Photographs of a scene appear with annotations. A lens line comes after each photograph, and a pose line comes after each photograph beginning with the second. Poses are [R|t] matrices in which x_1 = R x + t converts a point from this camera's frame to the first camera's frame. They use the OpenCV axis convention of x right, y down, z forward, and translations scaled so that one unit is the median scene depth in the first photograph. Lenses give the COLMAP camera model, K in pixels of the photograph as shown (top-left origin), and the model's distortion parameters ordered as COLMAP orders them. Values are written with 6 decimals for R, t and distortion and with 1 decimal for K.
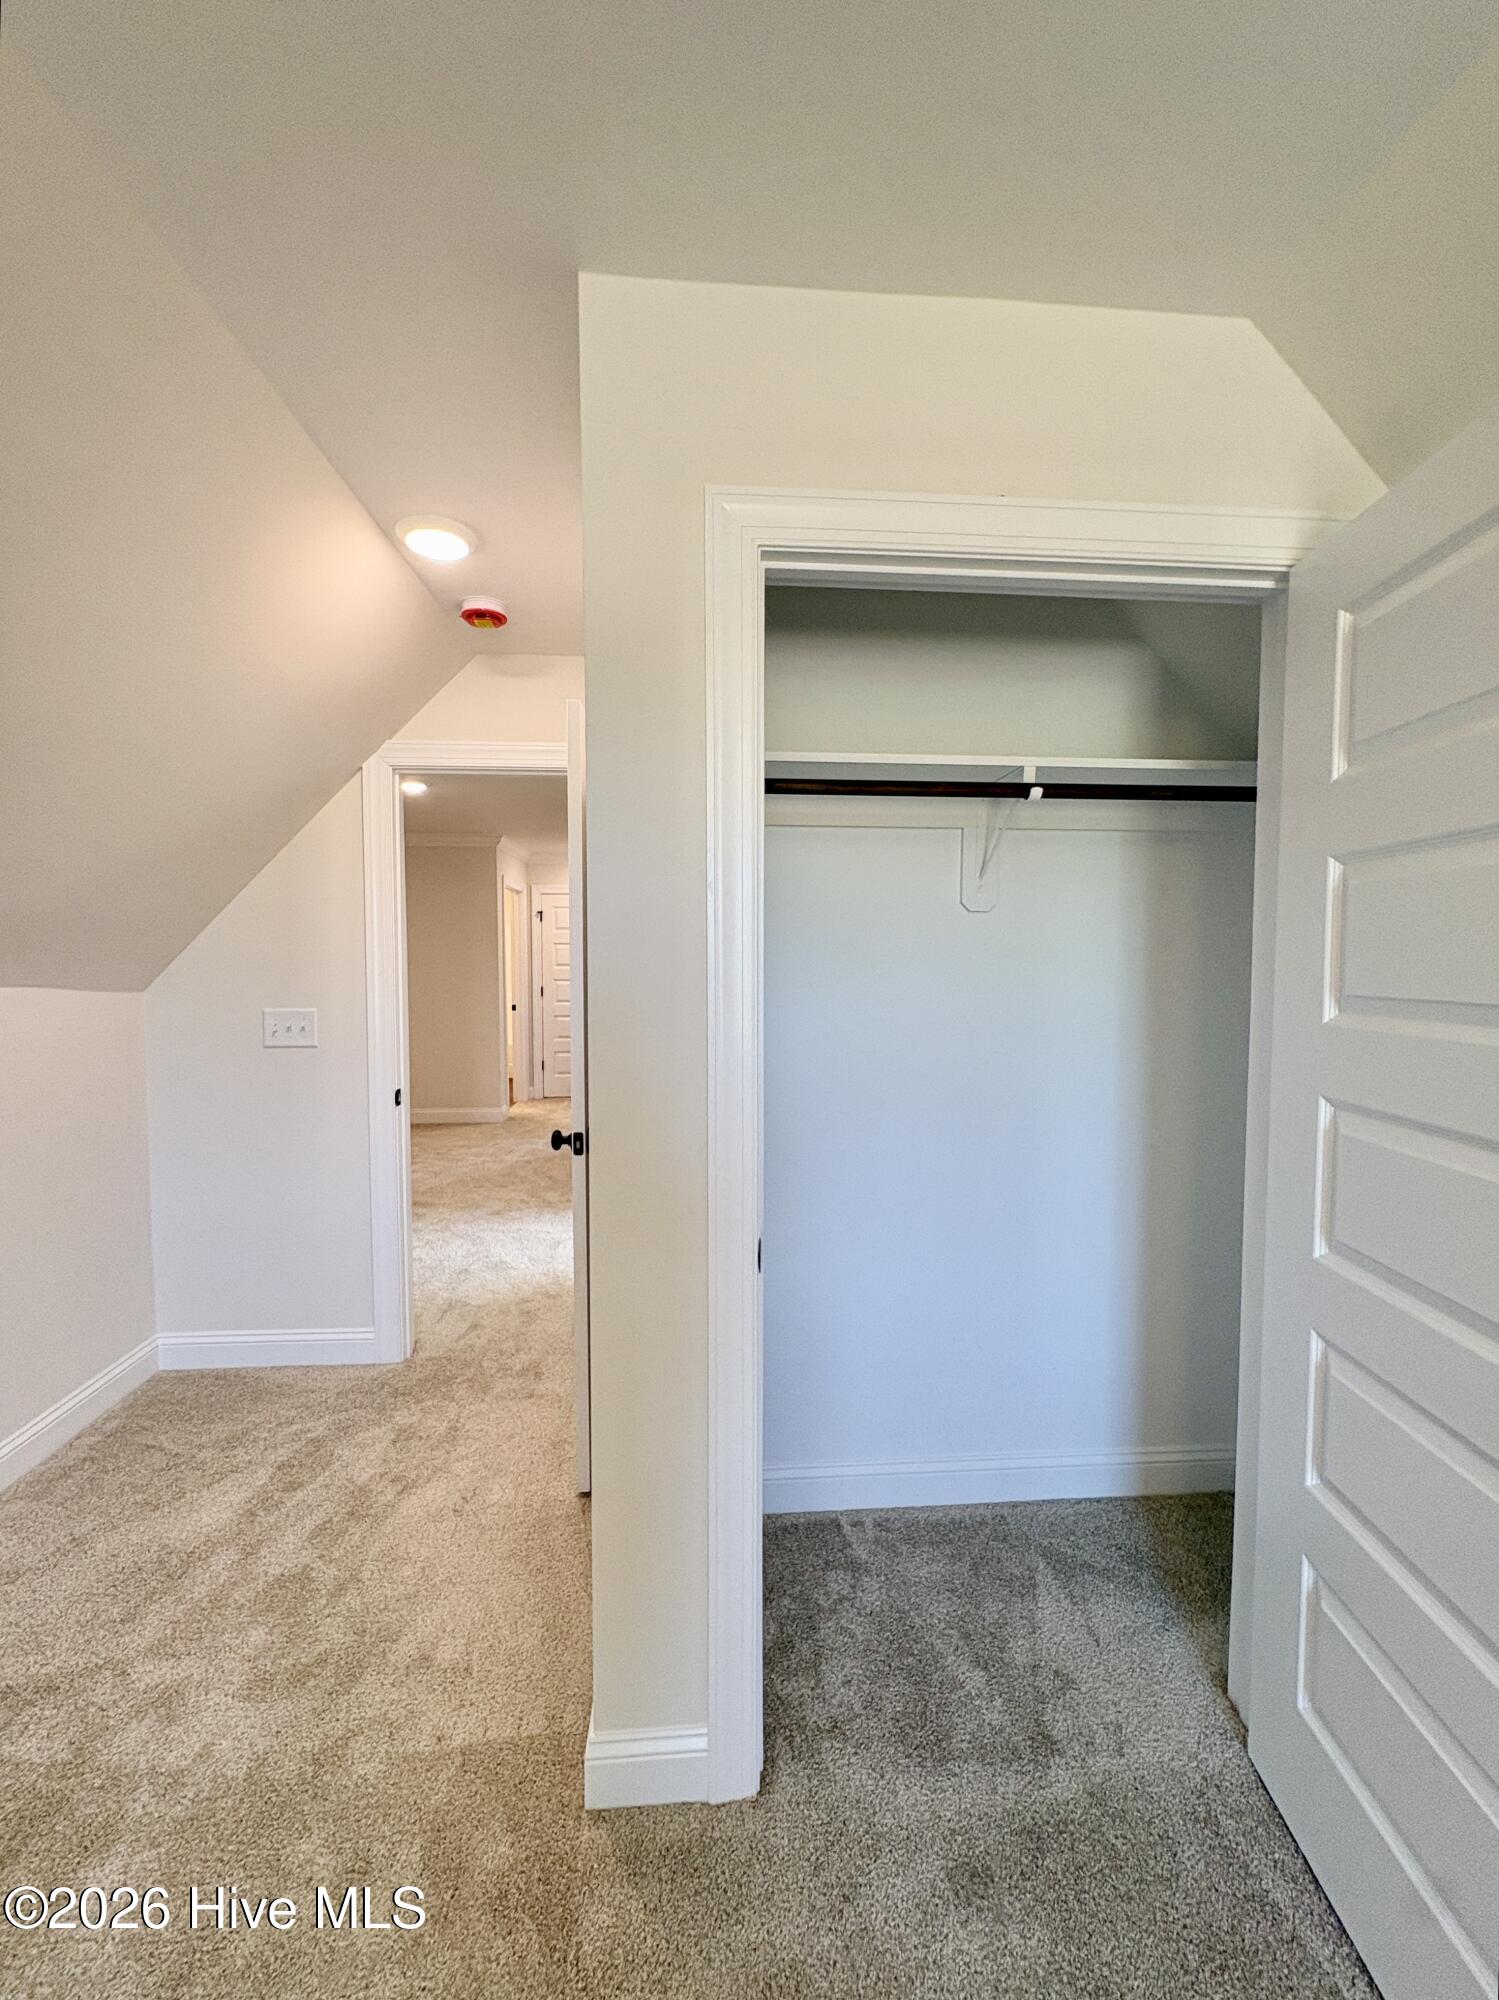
lens RADIAL K [[793.3, 0, 754.5], [0, 793.3, 1005.4], [0, 0, 1]] dist [0.000448, 0.000454]
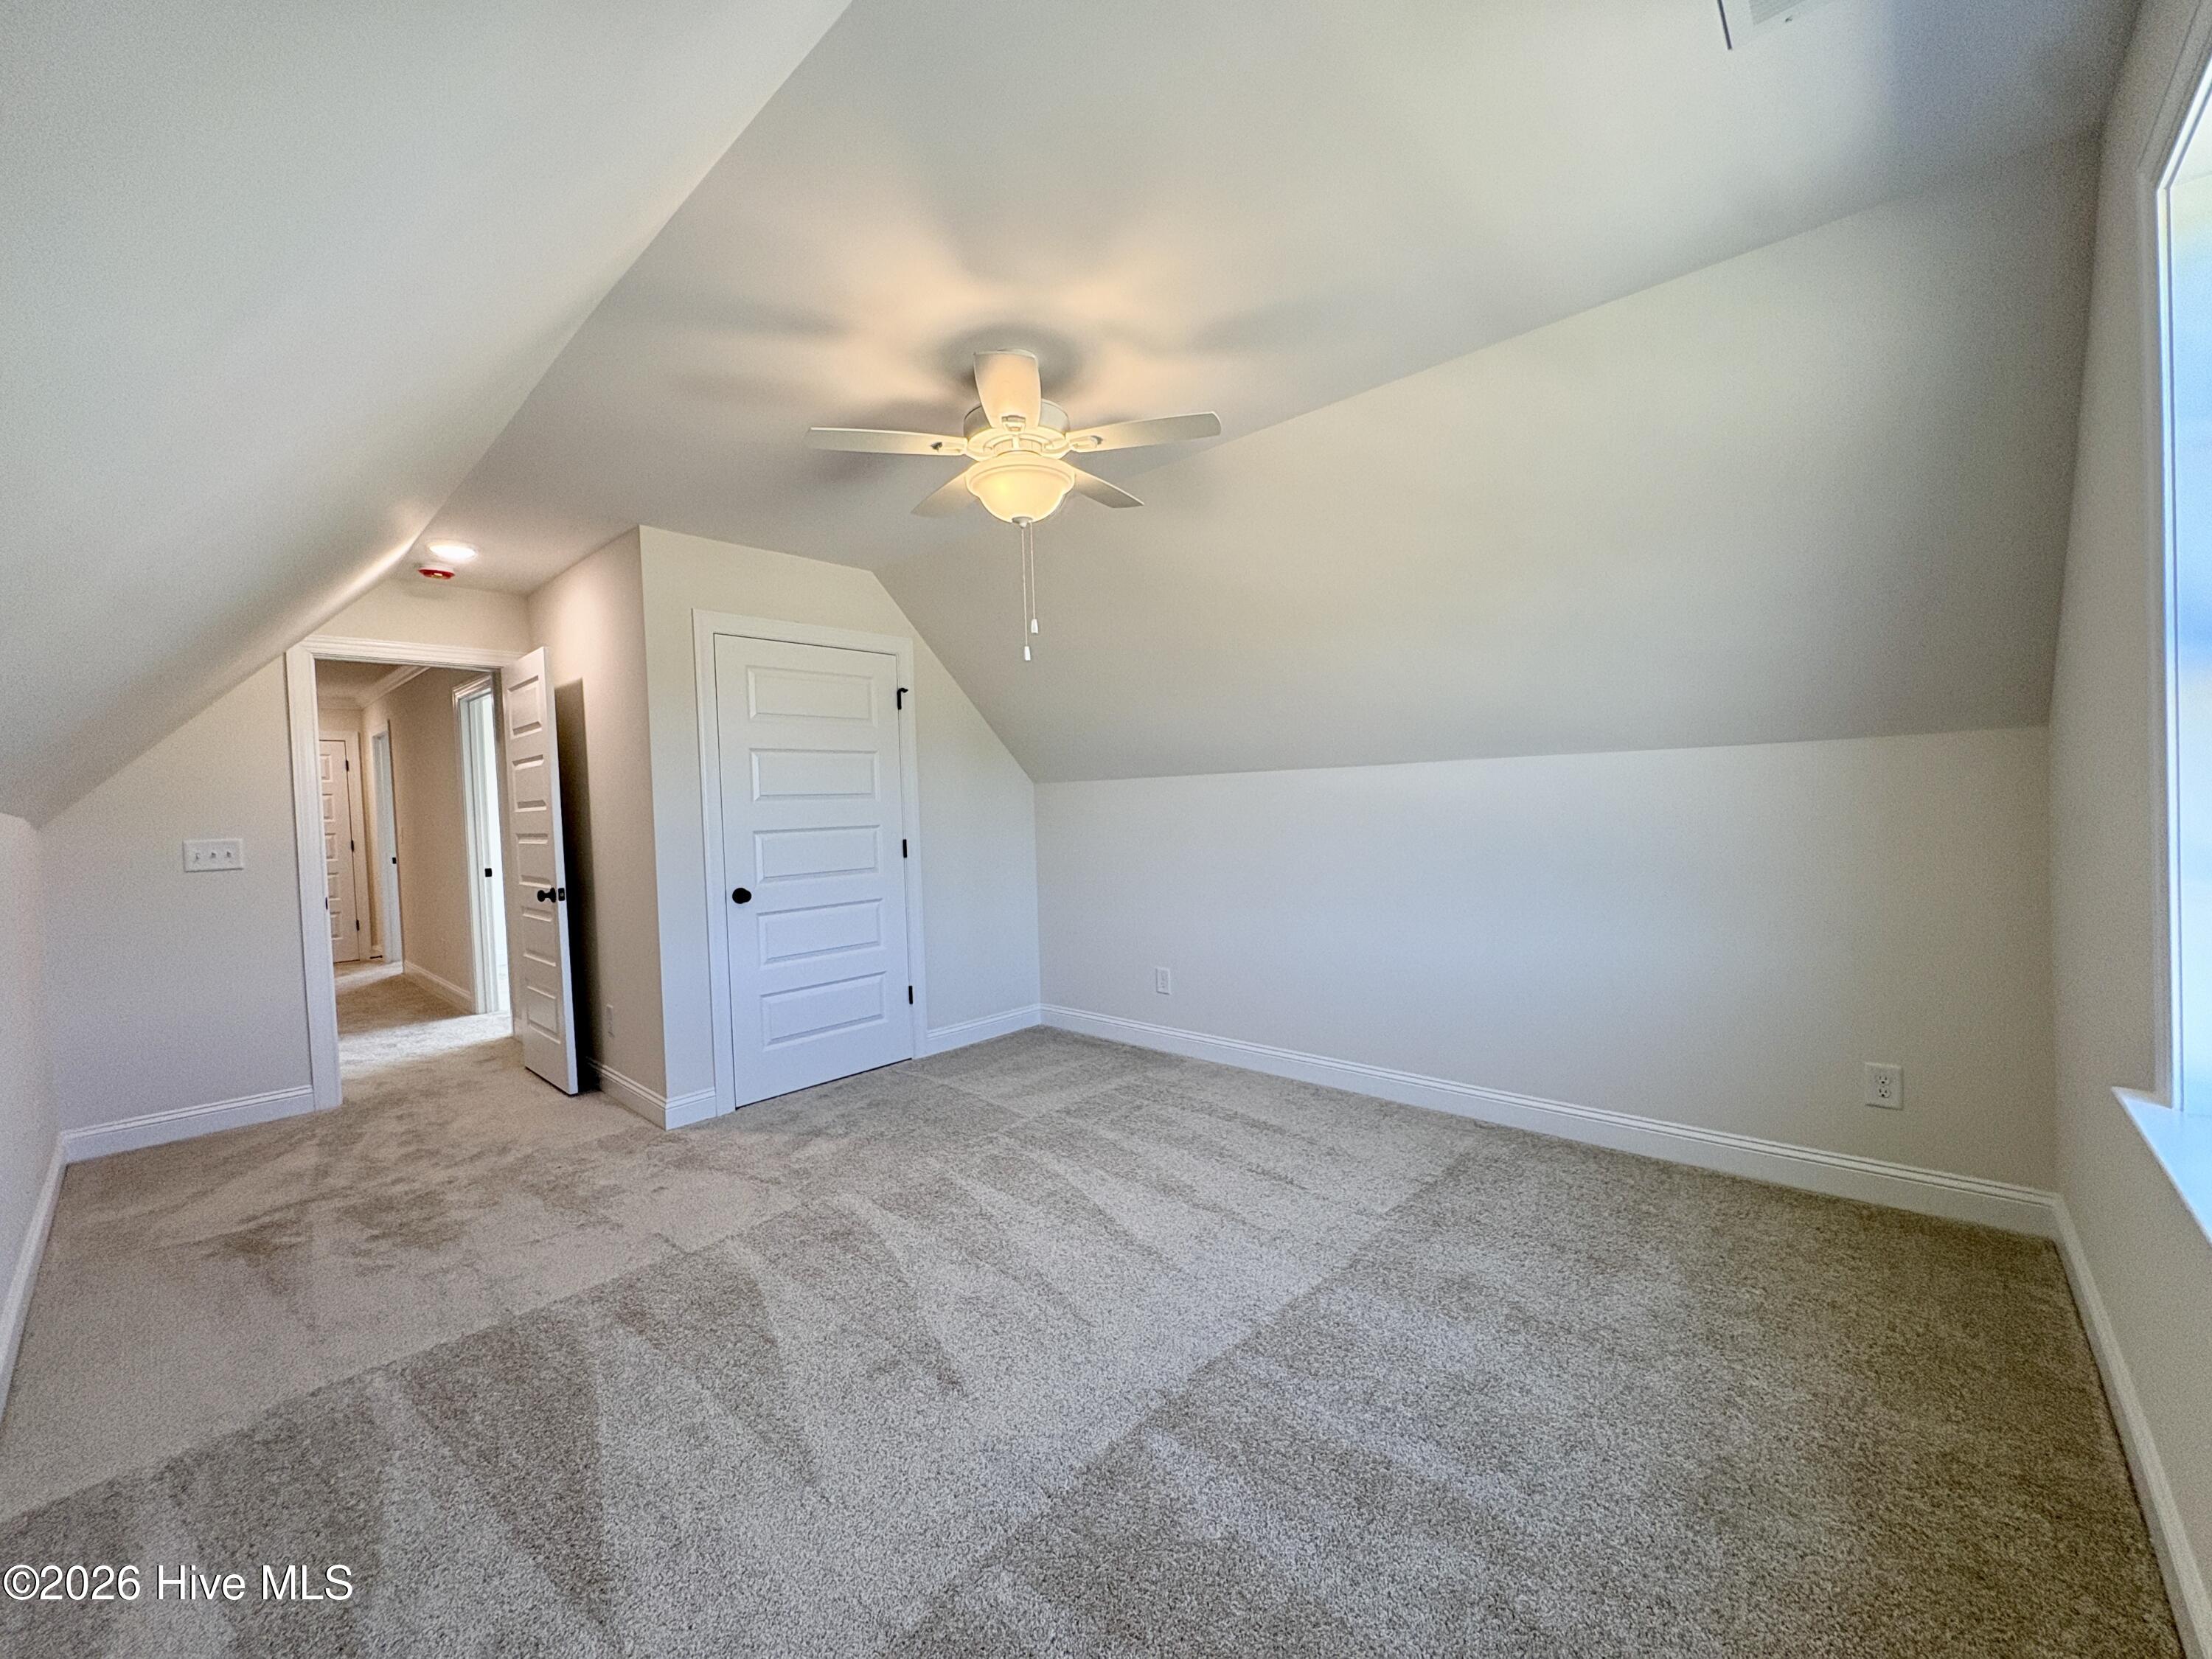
lens RADIAL K [[877.4, 0, 1106.6], [0, 877.4, 830.2], [0, 0, 1]] dist [0.000448, 0.000454]
pose [[0.724177, -0.045145, 0.688135, -0.661666], [0.072246, 0.997331, -0.010600, 0.135344], [-0.685819, 0.057391, 0.725506, -1.228249]]
